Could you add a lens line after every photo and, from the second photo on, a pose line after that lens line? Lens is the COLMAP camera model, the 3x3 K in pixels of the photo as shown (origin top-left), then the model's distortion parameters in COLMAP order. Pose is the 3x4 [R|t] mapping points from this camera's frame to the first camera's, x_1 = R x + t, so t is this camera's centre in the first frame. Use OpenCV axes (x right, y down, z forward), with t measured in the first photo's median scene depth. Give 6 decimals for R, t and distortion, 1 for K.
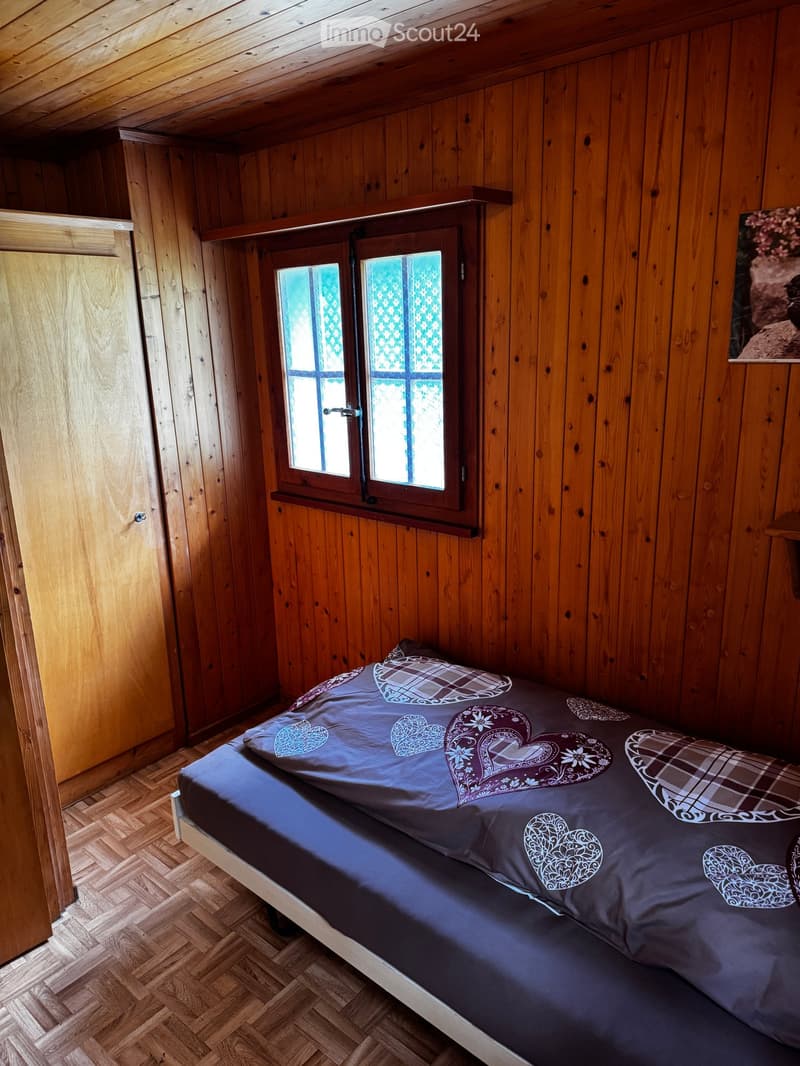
lens RADIAL K [[752.7, 0, 444.6], [0, 752.7, 540.8], [0, 0, 1]] dist [-0.000920, 0.006829]
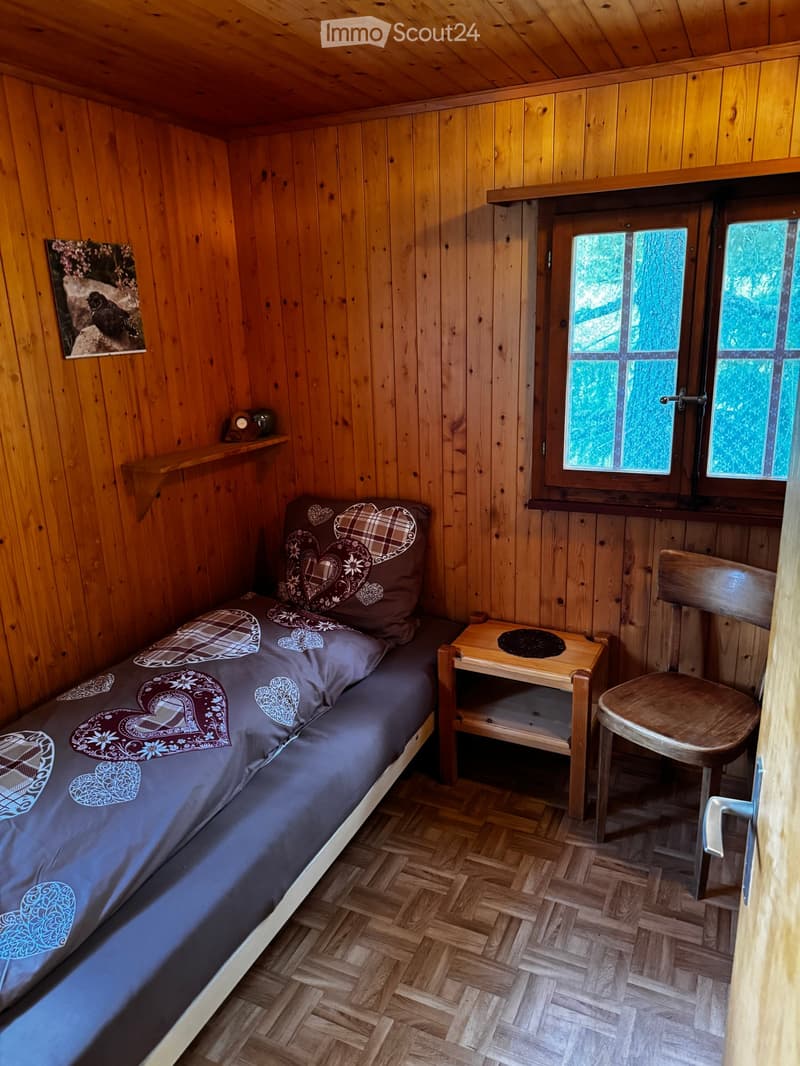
lens RADIAL K [[752.7, 0, 394.7], [0, 752.7, 531.8], [0, 0, 1]] dist [-0.000920, 0.006829]
pose [[-0.260035, -0.242082, 0.934761, -1.002309], [0.289793, 0.903872, 0.314698, -0.217105], [-0.921087, 0.352720, -0.164884, 0.823031]]
